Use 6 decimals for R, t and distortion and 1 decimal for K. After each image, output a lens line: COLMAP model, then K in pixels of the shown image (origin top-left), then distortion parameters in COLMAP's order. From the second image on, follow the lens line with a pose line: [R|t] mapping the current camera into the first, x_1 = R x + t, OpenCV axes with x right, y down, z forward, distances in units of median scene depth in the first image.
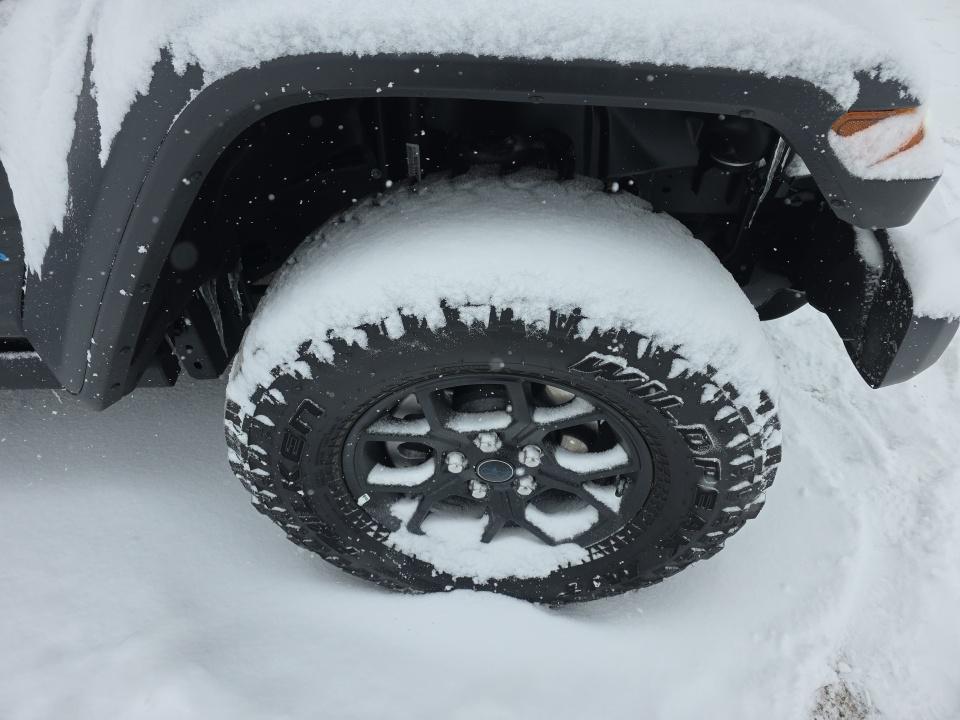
lens RADIAL K [[641.3, 0, 466.7], [0, 641.3, 360.8], [0, 0, 1]] dist [0.062314, -0.048583]
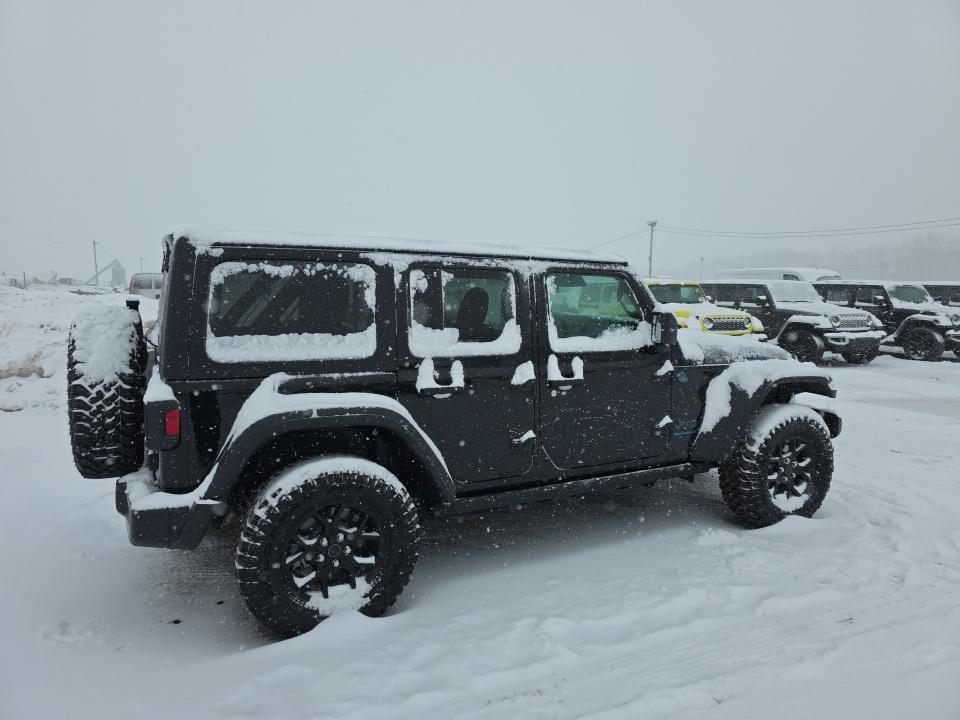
lens RADIAL K [[629.4, 0, 483.1], [0, 629.4, 366.0], [0, 0, 1]] dist [0.115972, -0.123017]
pose [[0.871267, -0.046488, 0.488602, -4.709826], [0.333911, 0.785756, -0.520664, 1.463838], [-0.359717, 0.616787, 0.700126, -2.087330]]
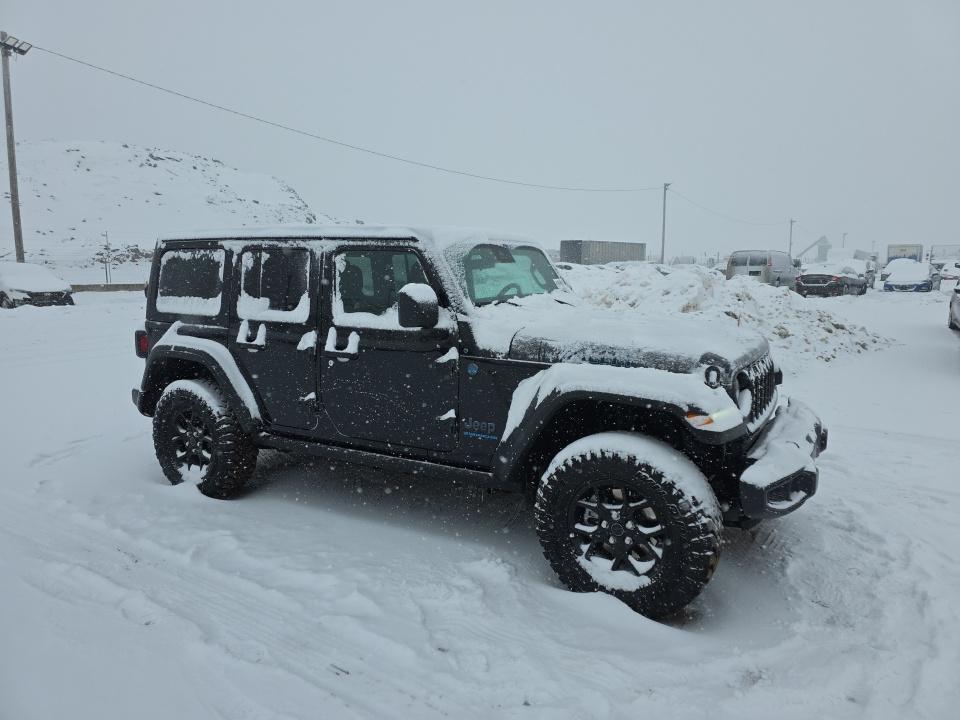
lens RADIAL K [[629.4, 0, 483.1], [0, 629.4, 366.0], [0, 0, 1]] dist [0.115972, -0.123017]
pose [[0.883199, 0.075255, -0.462921, 0.983985], [-0.327888, 0.804814, -0.494737, 1.503771], [0.335334, 0.588737, 0.735486, -2.194480]]
